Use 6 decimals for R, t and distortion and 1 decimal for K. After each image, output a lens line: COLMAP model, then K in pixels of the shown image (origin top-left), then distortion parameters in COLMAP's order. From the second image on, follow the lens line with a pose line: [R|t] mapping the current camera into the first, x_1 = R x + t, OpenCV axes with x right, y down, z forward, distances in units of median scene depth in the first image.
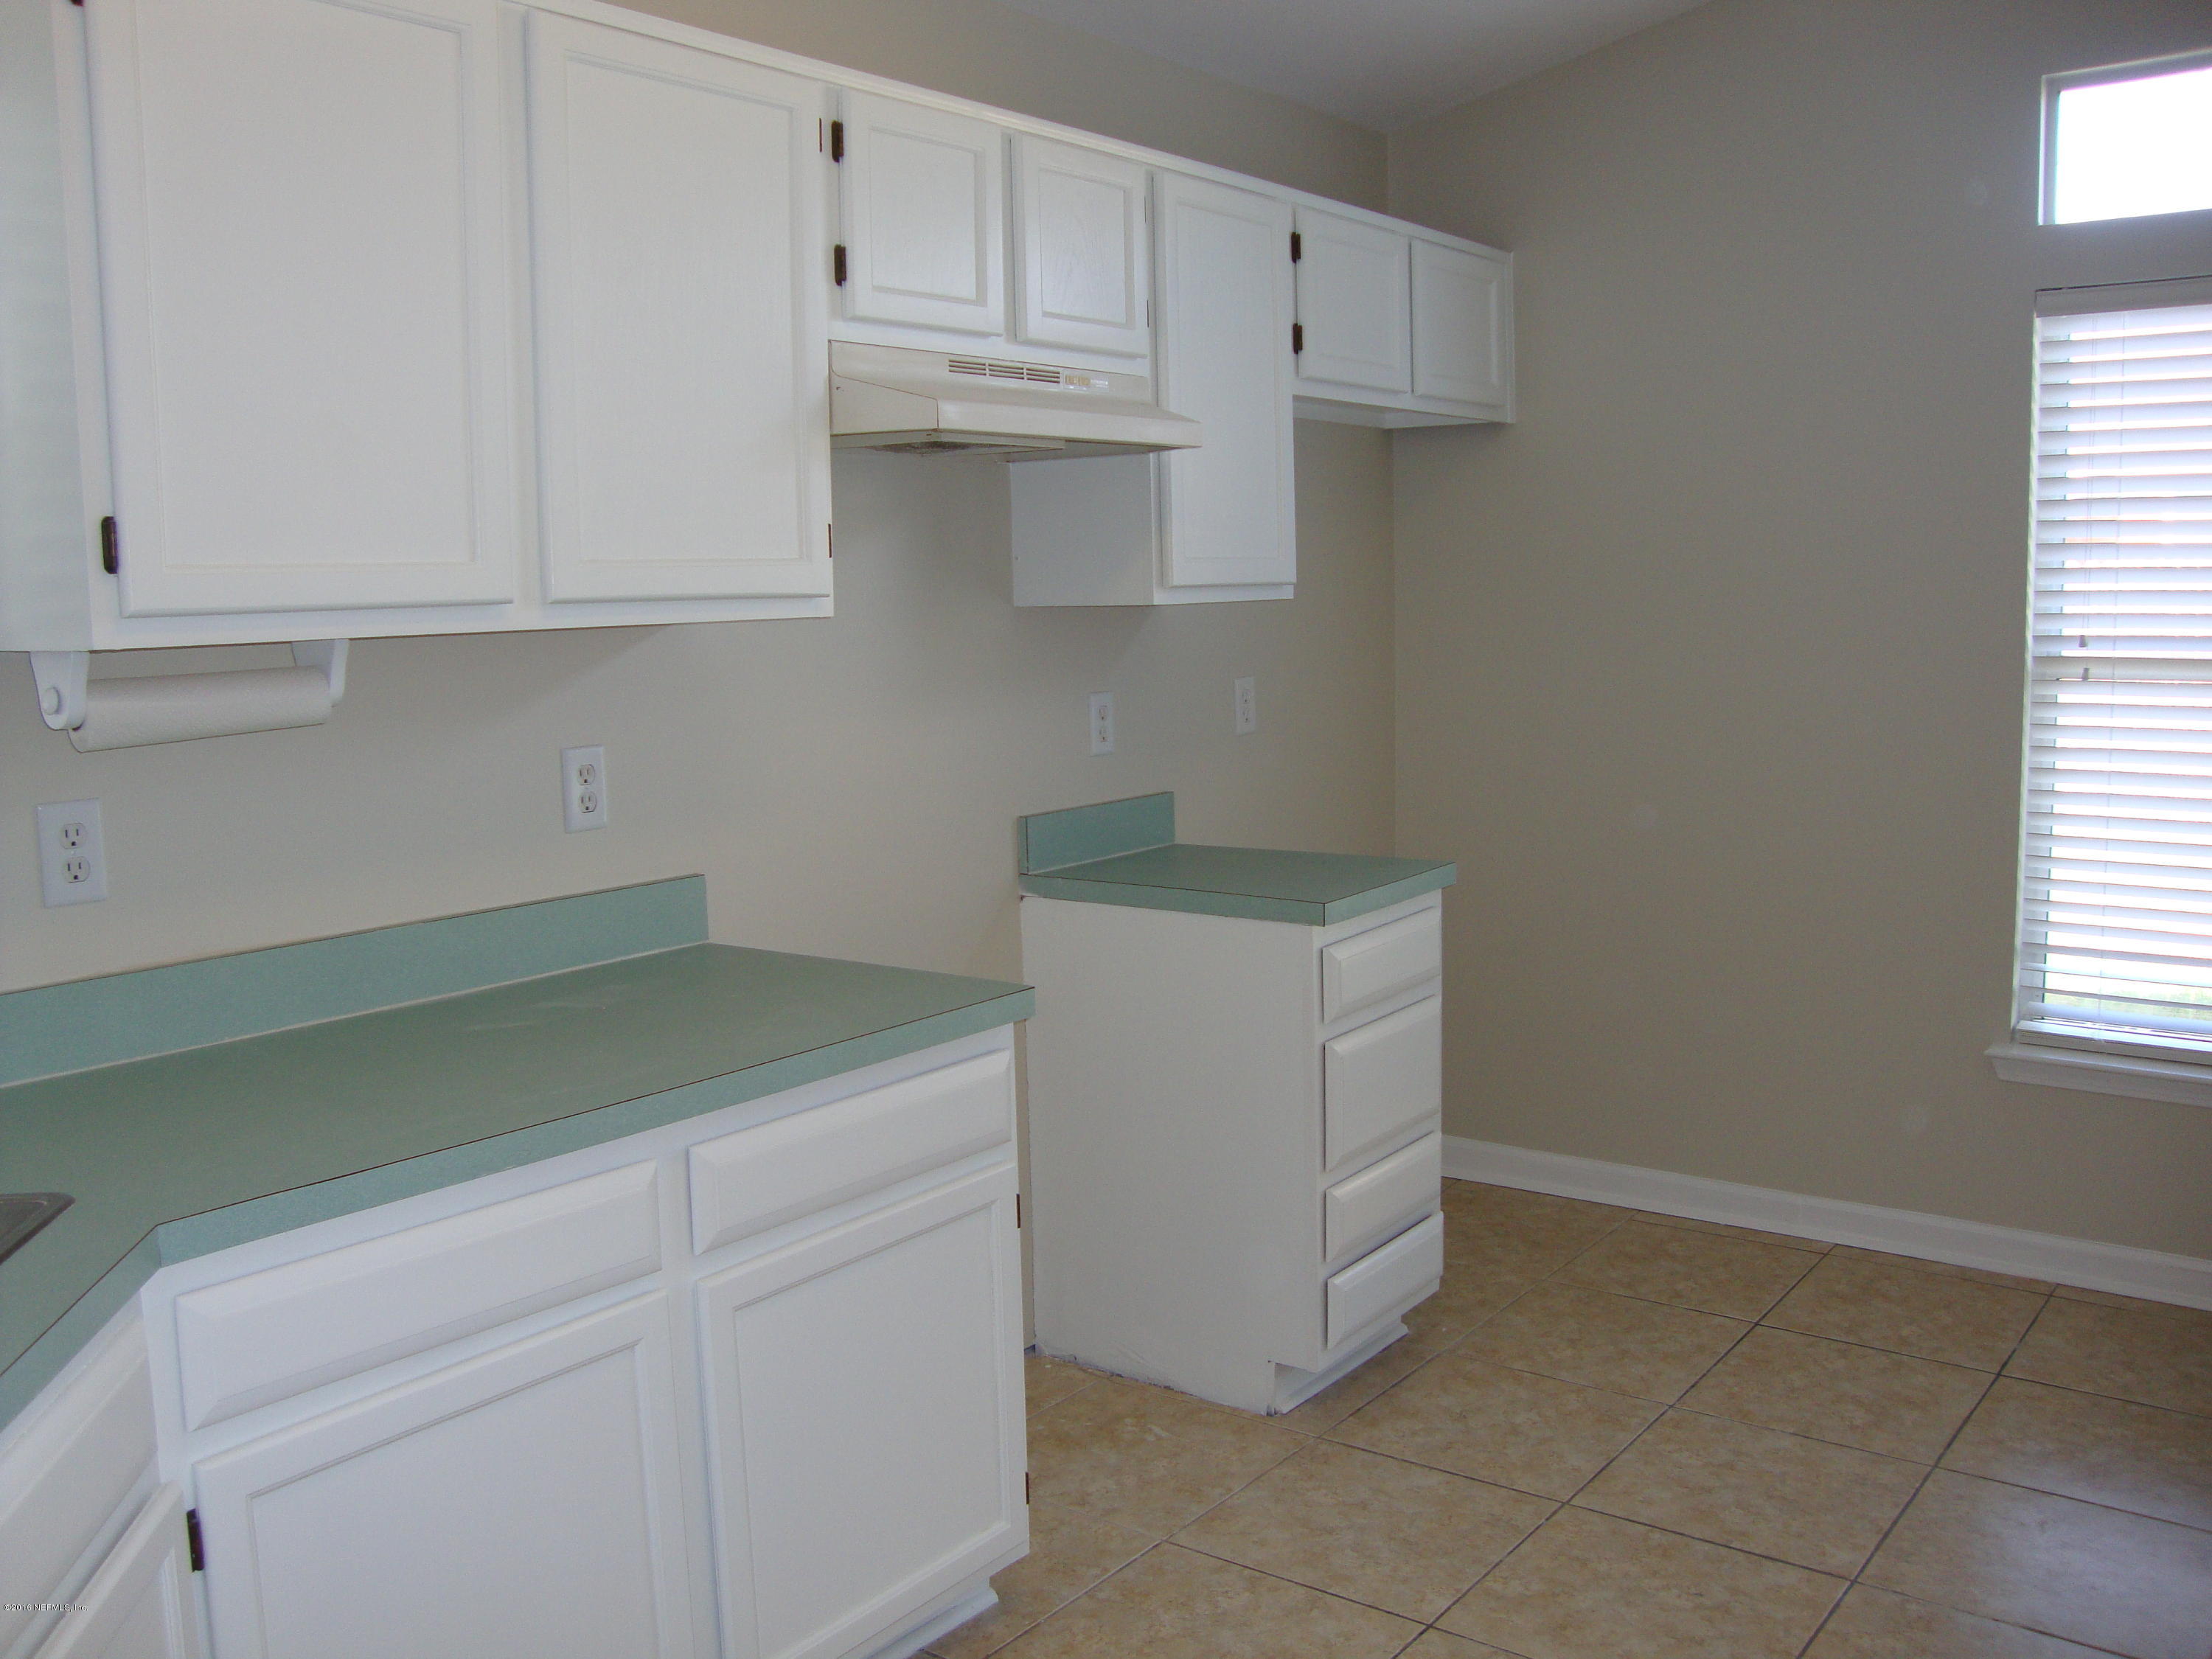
lens RADIAL K [[1987.5, 0, 1109.1], [0, 1987.5, 820.8], [0, 0, 1]] dist [-0.166827, 0.161954]
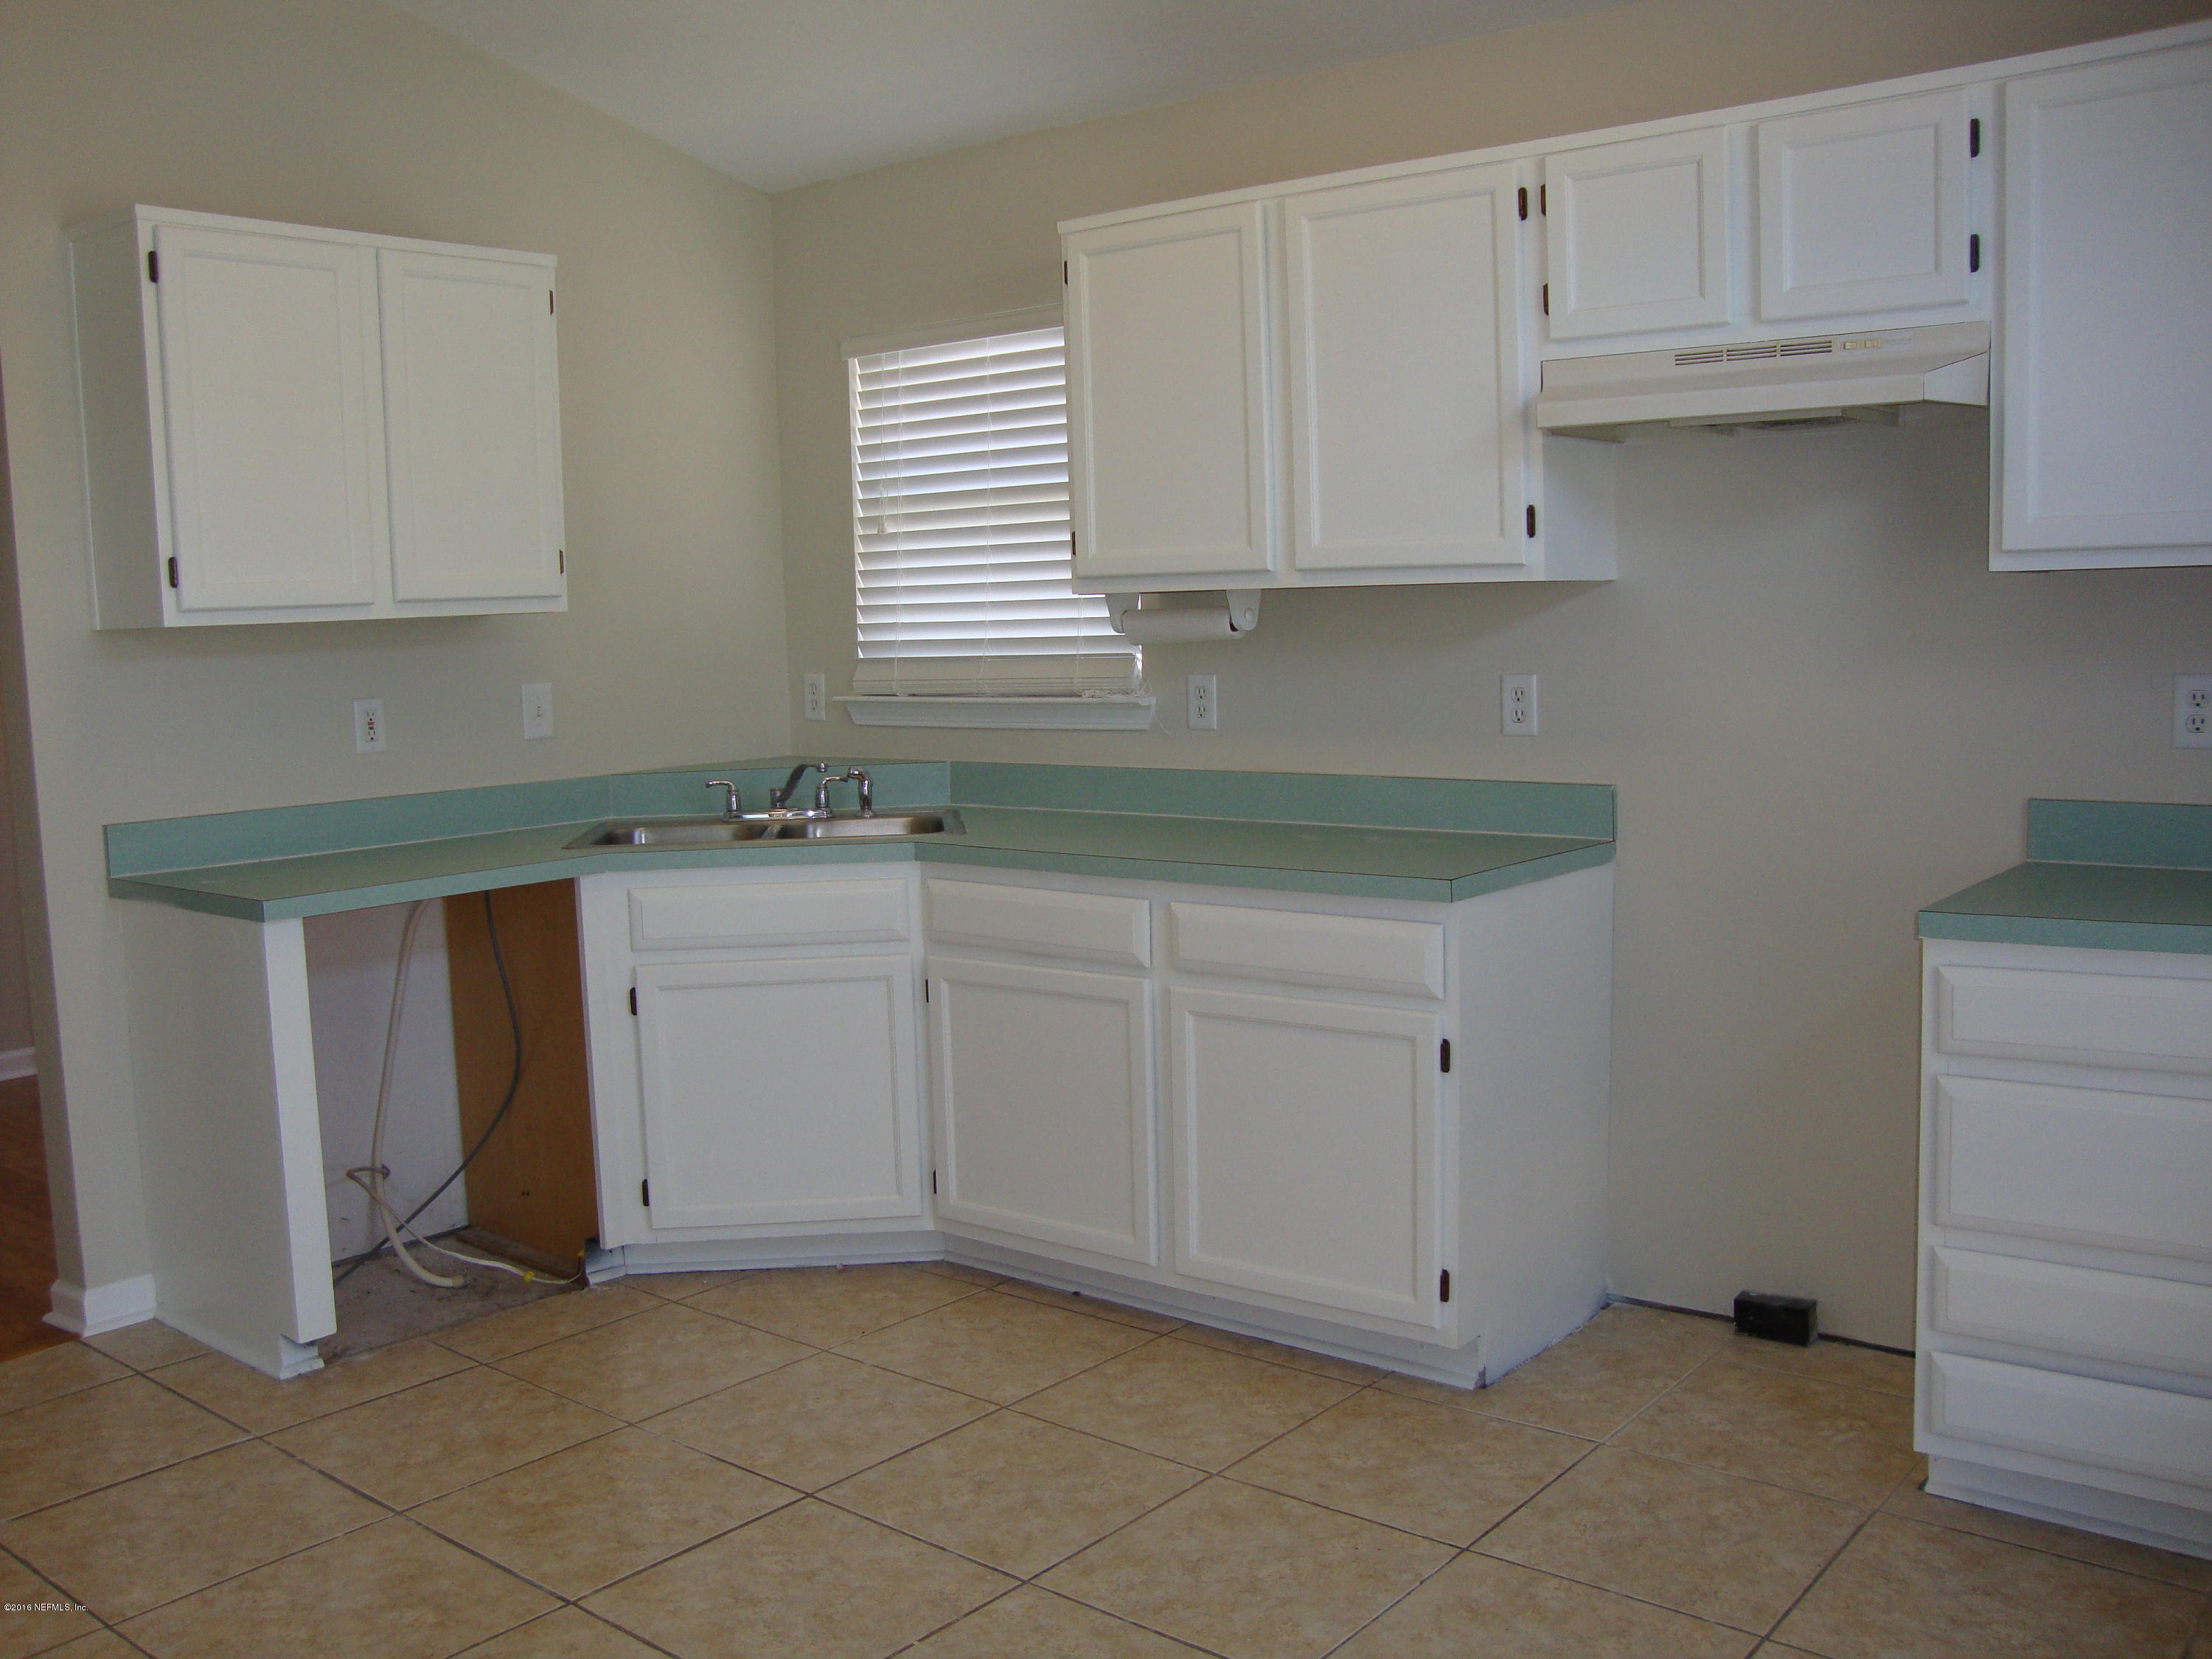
lens RADIAL K [[1987.5, 0, 1086.2], [0, 1987.5, 845.8], [0, 0, 1]] dist [-0.166827, 0.161954]
pose [[-0.032629, 0.151141, -0.987974, 0.970565], [-0.082332, 0.984734, 0.153364, -0.092331], [0.996071, 0.086346, -0.019687, 0.648986]]
